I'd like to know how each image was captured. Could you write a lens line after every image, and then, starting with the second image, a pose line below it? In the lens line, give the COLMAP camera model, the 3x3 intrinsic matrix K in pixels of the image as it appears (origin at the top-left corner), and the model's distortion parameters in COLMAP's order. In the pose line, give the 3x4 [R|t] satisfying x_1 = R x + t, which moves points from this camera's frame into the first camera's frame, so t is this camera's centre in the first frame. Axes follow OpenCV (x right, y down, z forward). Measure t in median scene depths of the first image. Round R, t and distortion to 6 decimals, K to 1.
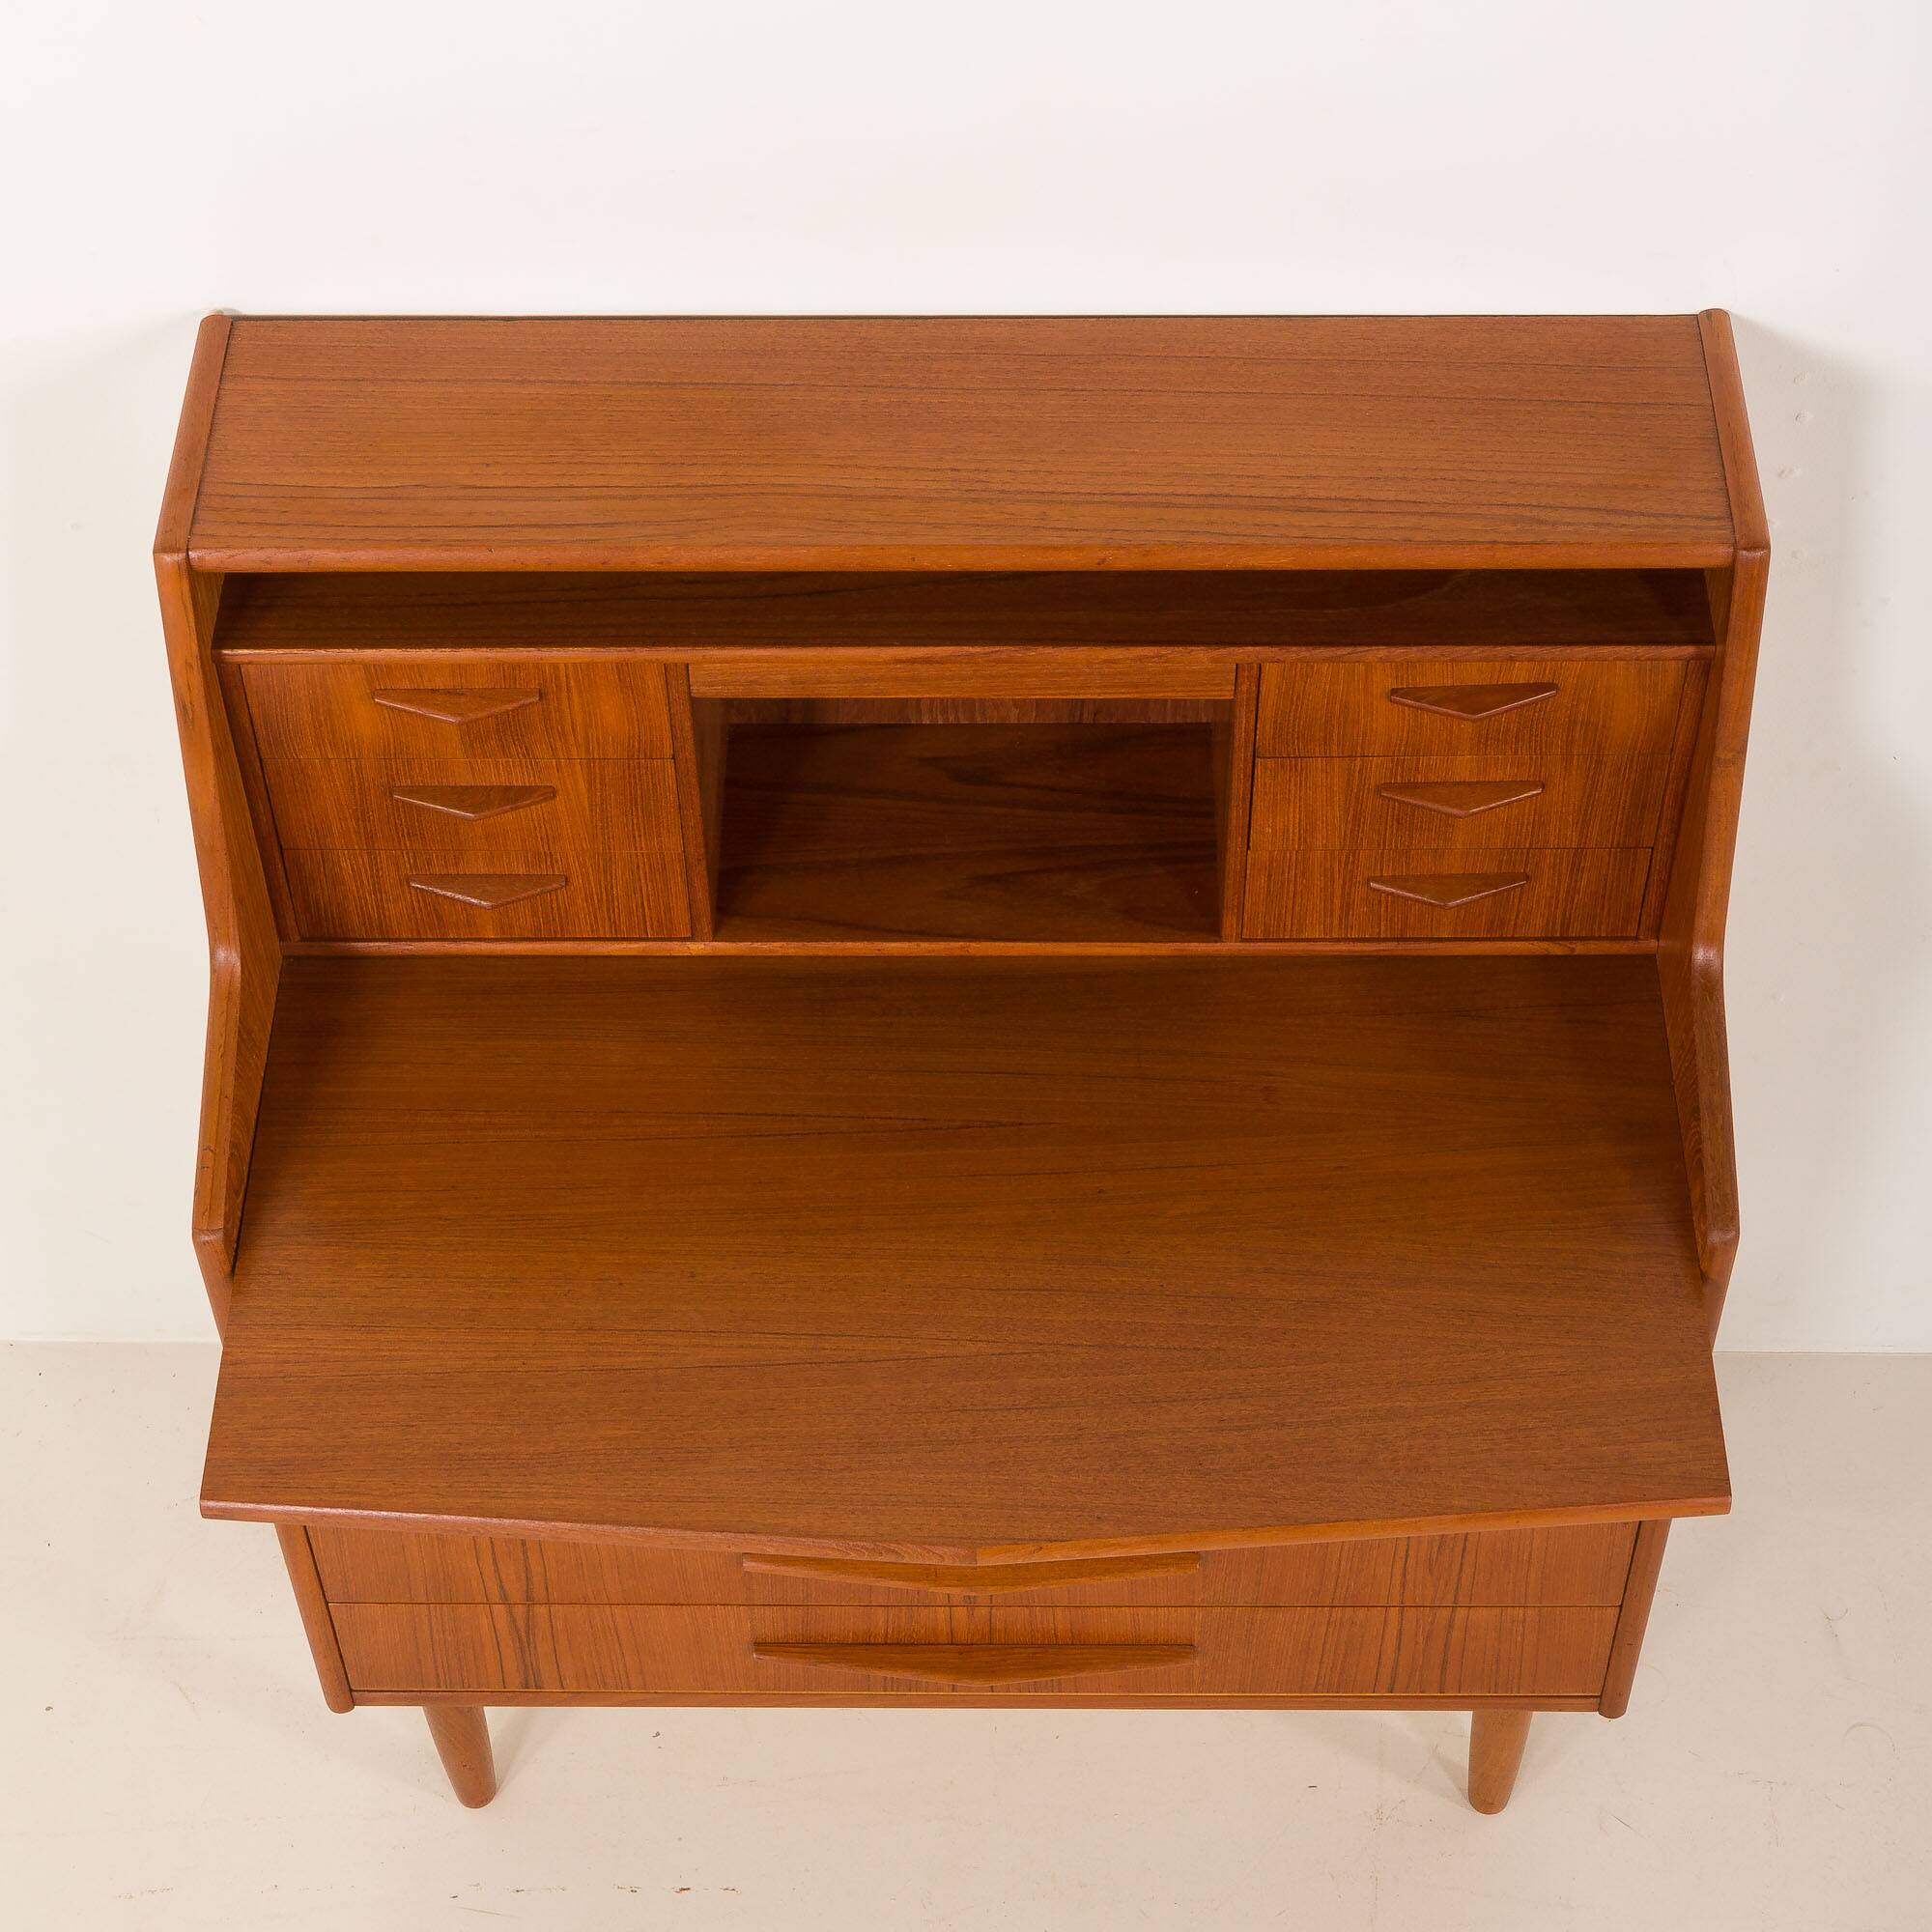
lens RADIAL K [[3700.1, 0, 972.4], [0, 3700.1, 980.6], [0, 0, 1]] dist [0.092595, 0.000000]
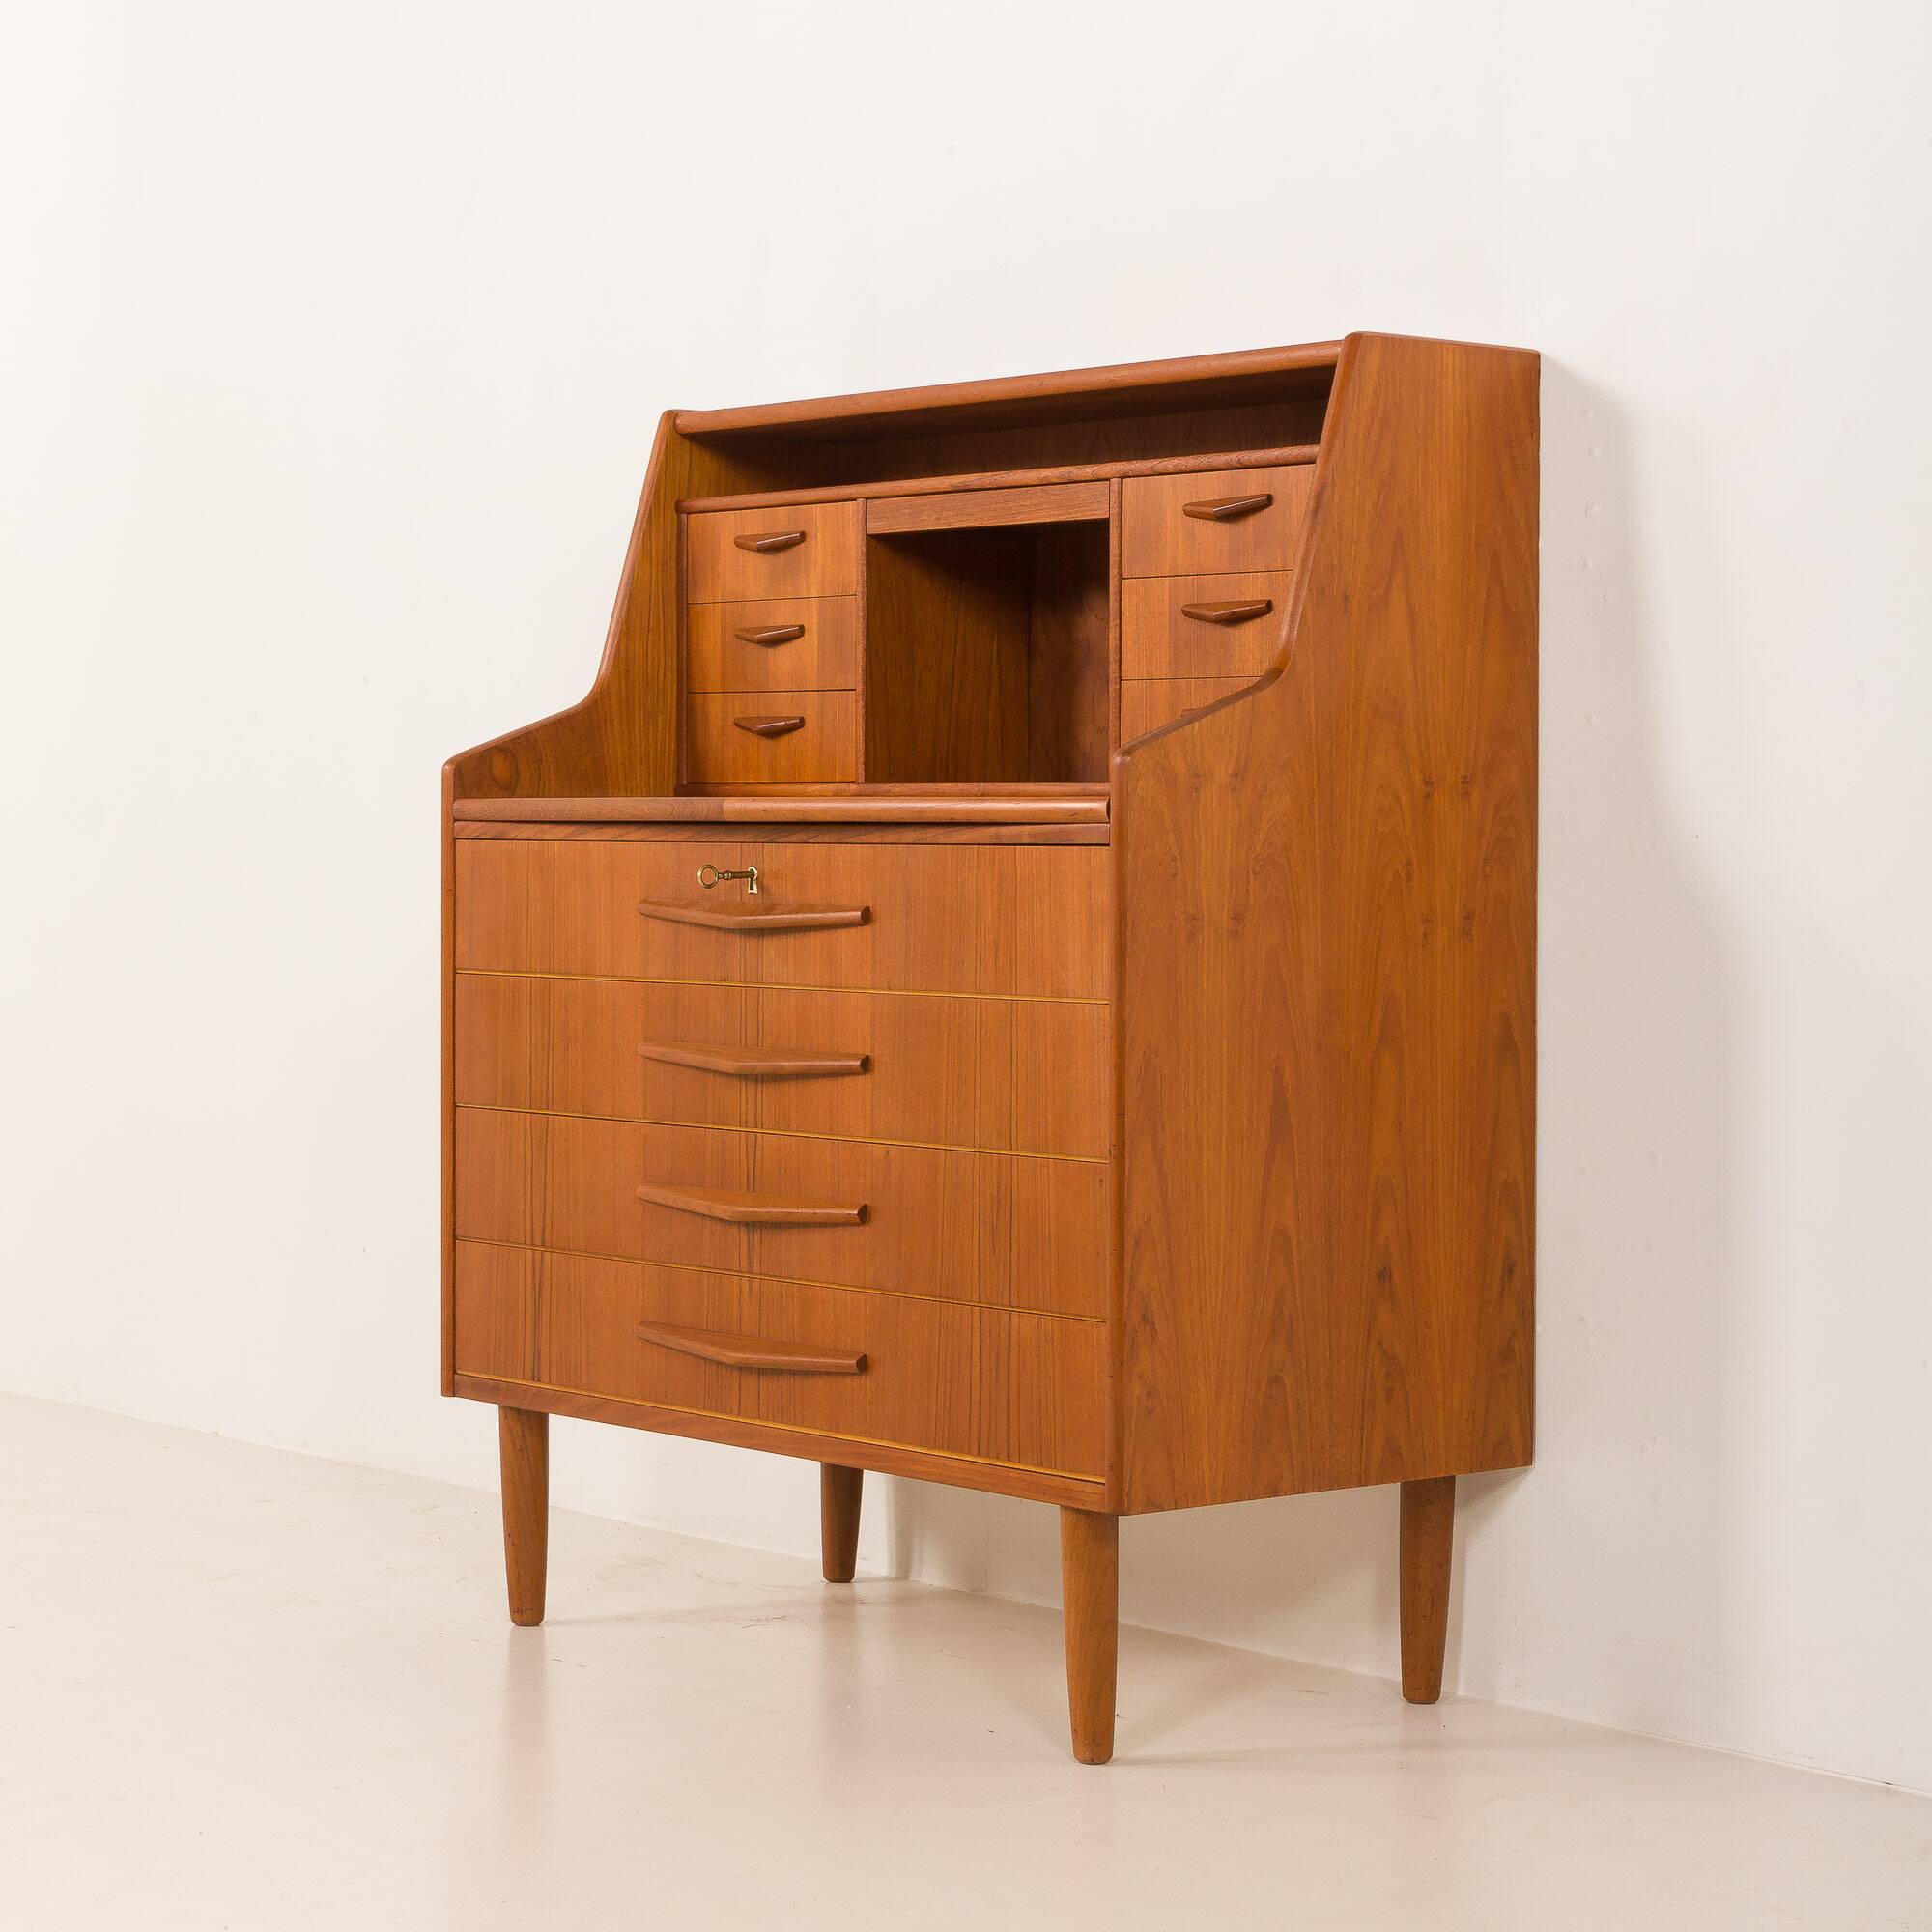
lens RADIAL K [[4488.5, 0, 1036.6], [0, 4488.5, 886.4], [0, 0, 1]] dist [0.007871, 0.000000]
pose [[0.659377, 0.023229, -0.751453, 1.295526], [-0.580954, 0.650165, -0.489671, 0.838018], [0.477194, 0.759438, 0.442199, 0.339865]]
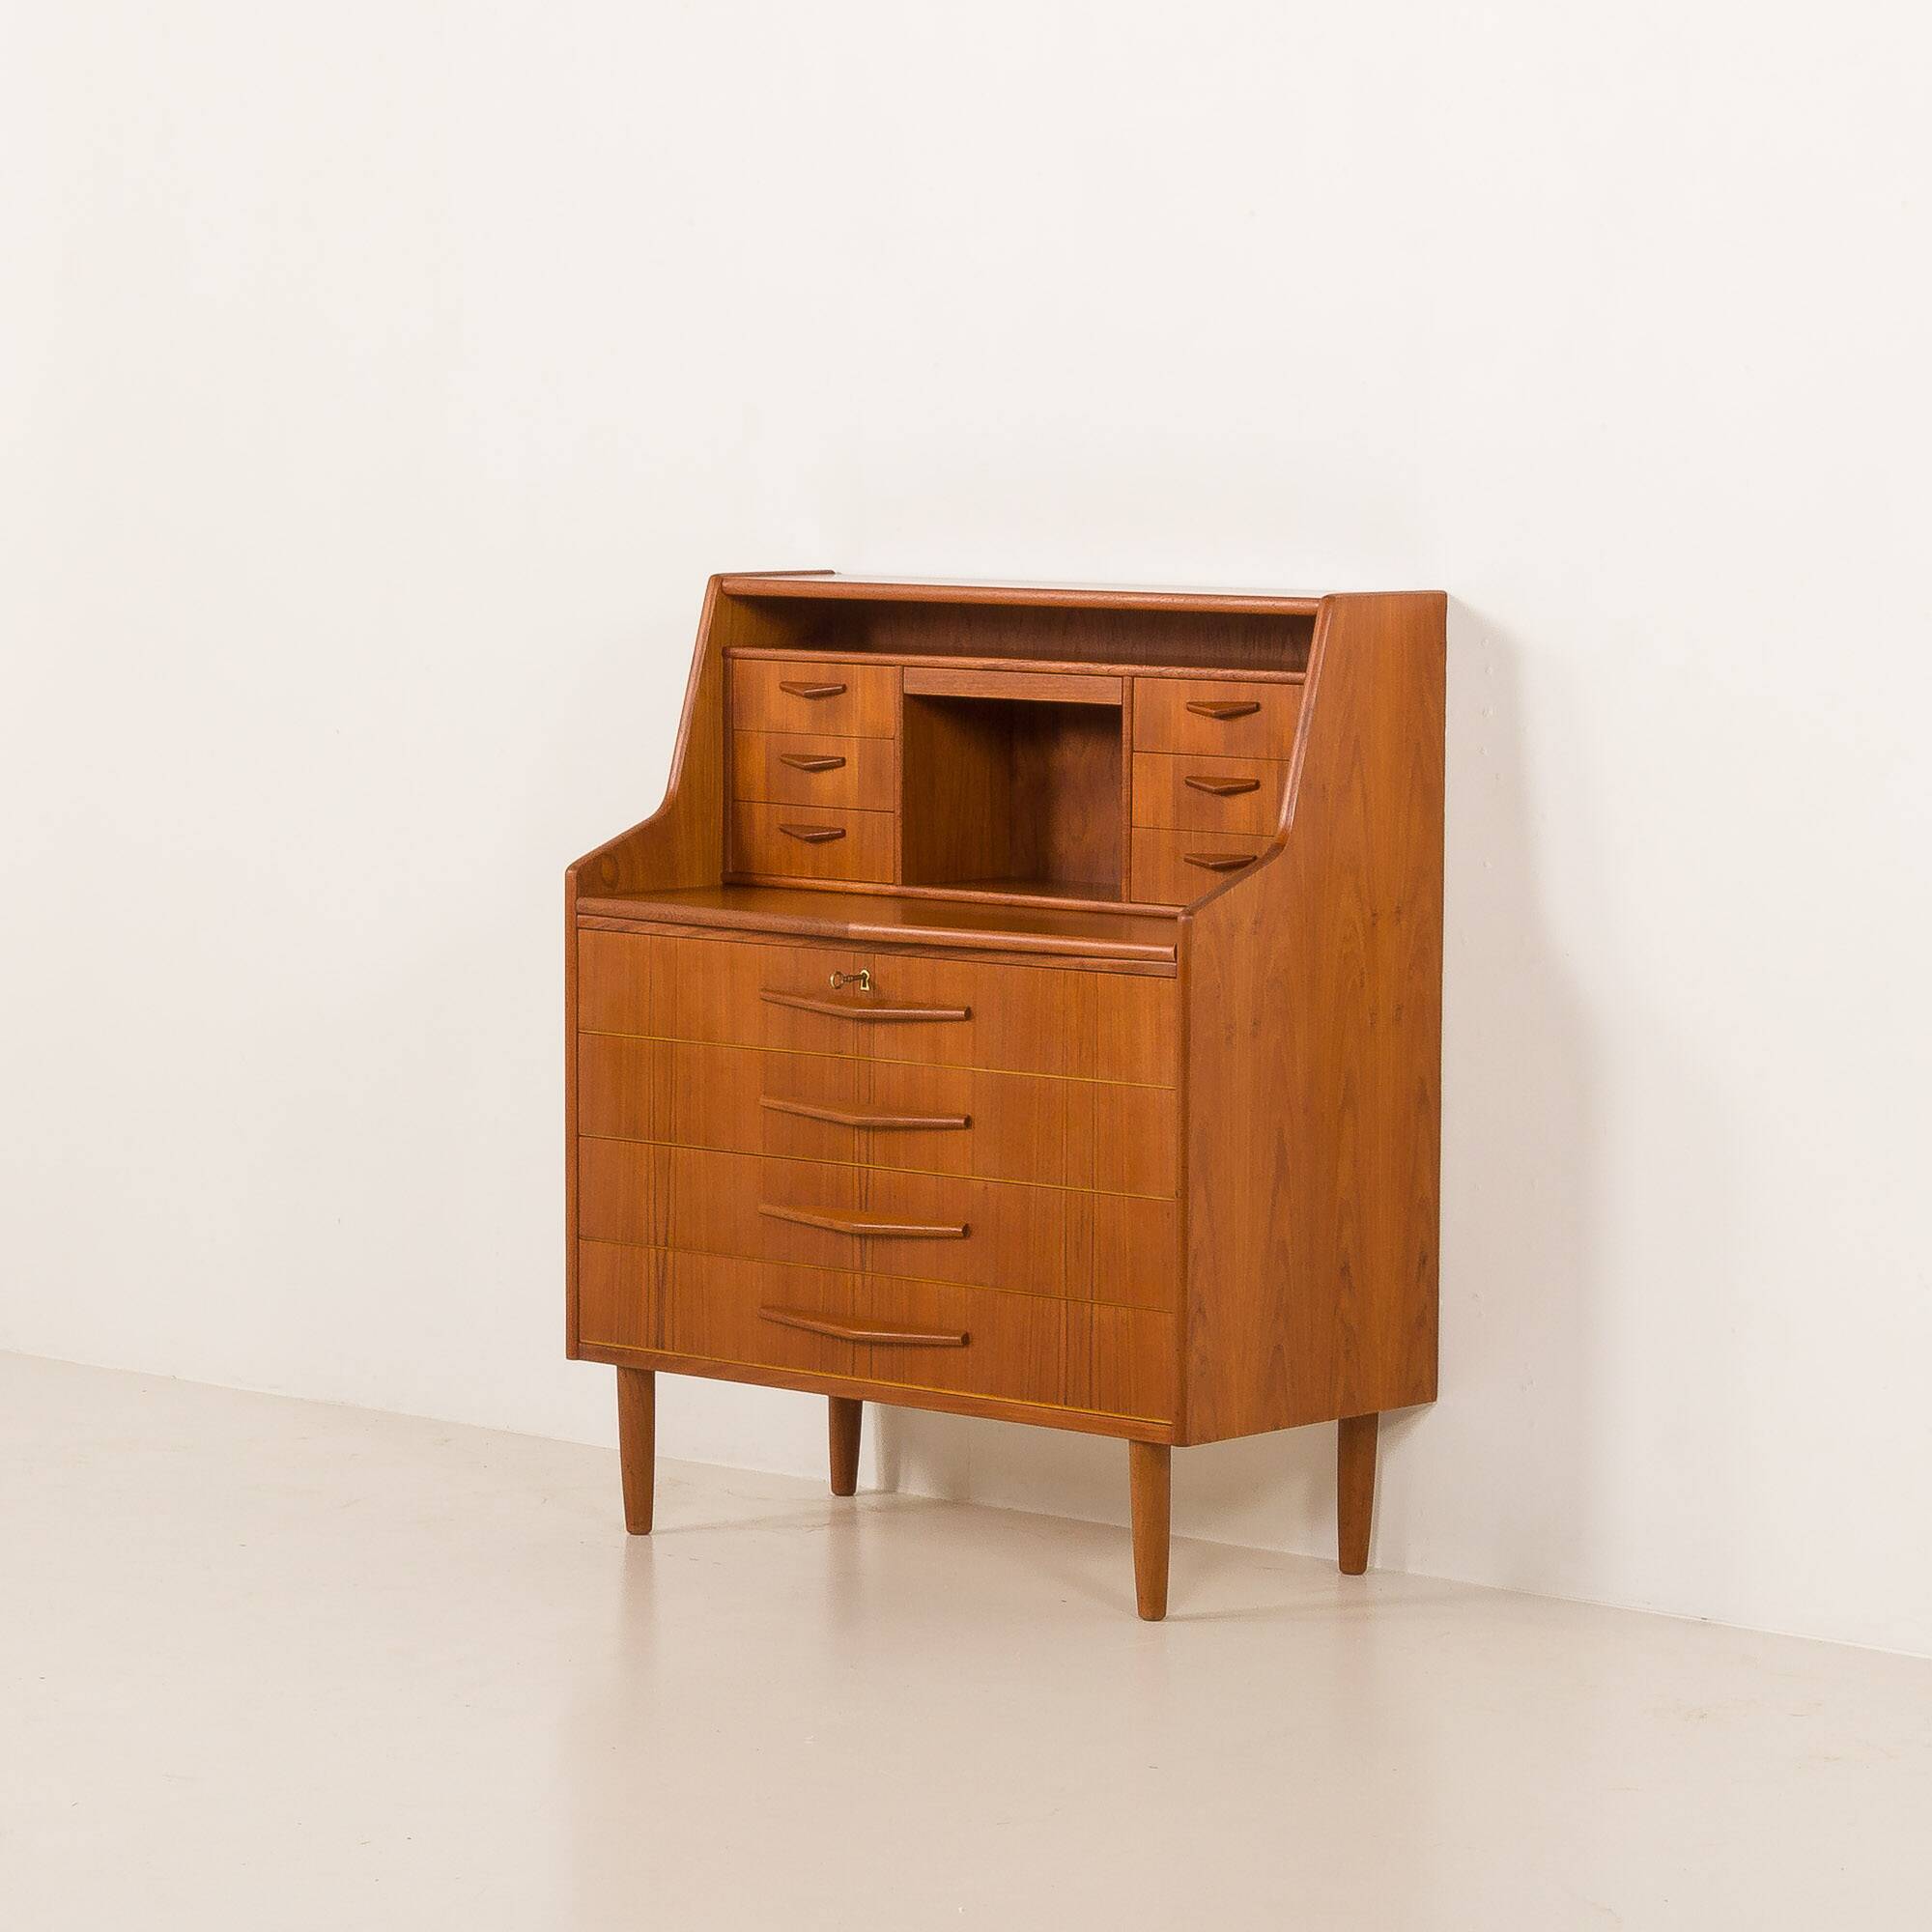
lens RADIAL K [[6444.3, 0, 949.9], [0, 6444.3, 957.8], [0, 0, 1]] dist [-0.032167, 0.000000]
pose [[0.761217, 0.072454, -0.644437, 2.060530], [-0.503425, 0.692446, -0.516801, 1.696227], [0.408793, 0.717823, 0.563577, -0.755508]]
